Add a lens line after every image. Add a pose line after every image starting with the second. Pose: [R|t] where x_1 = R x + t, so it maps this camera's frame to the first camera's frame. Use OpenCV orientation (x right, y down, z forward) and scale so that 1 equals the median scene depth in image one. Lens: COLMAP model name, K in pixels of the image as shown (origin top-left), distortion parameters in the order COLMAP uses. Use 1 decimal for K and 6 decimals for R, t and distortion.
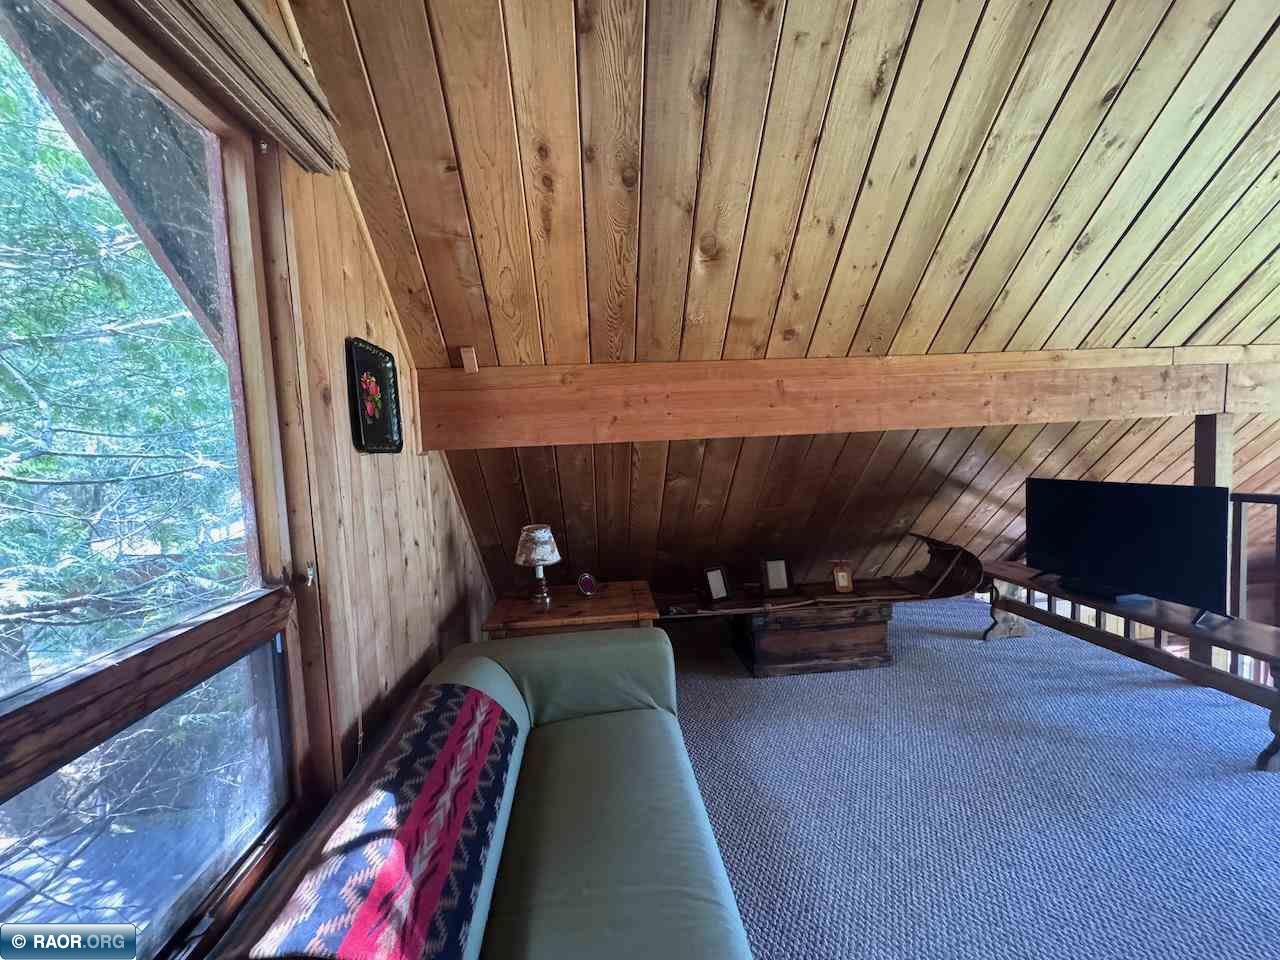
lens RADIAL K [[510.7, 0, 640.0], [0, 510.7, 480.0], [0, 0, 1]] dist [-0.001865, 0.000218]
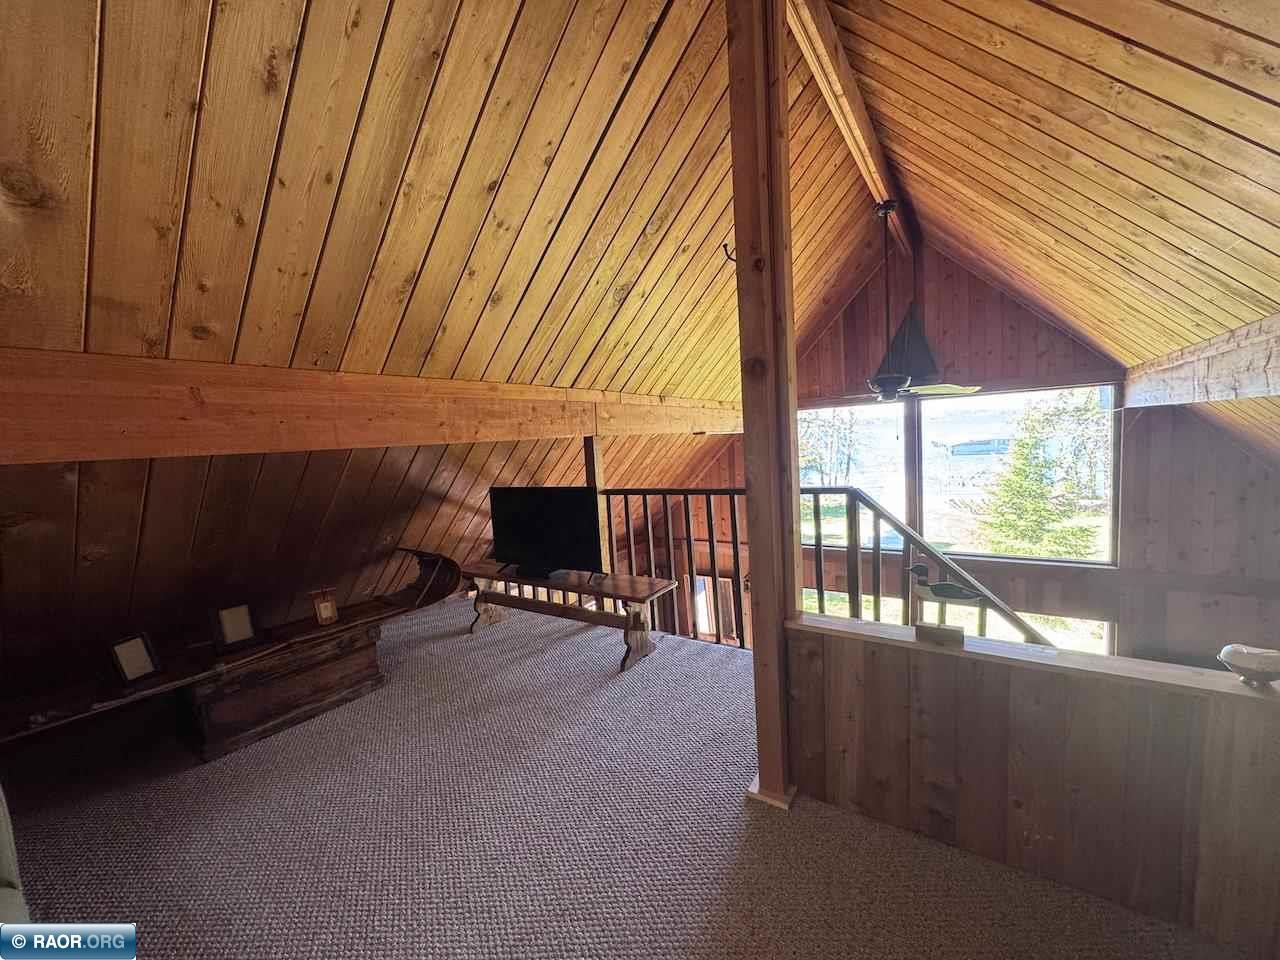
lens RADIAL K [[510.7, 0, 640.0], [0, 510.7, 480.0], [0, 0, 1]] dist [-0.001865, 0.000218]
pose [[0.650457, -0.051327, 0.757807, 0.106461], [0.073569, 0.997280, 0.004400, -0.001175], [-0.755972, 0.052889, 0.652464, -0.047728]]
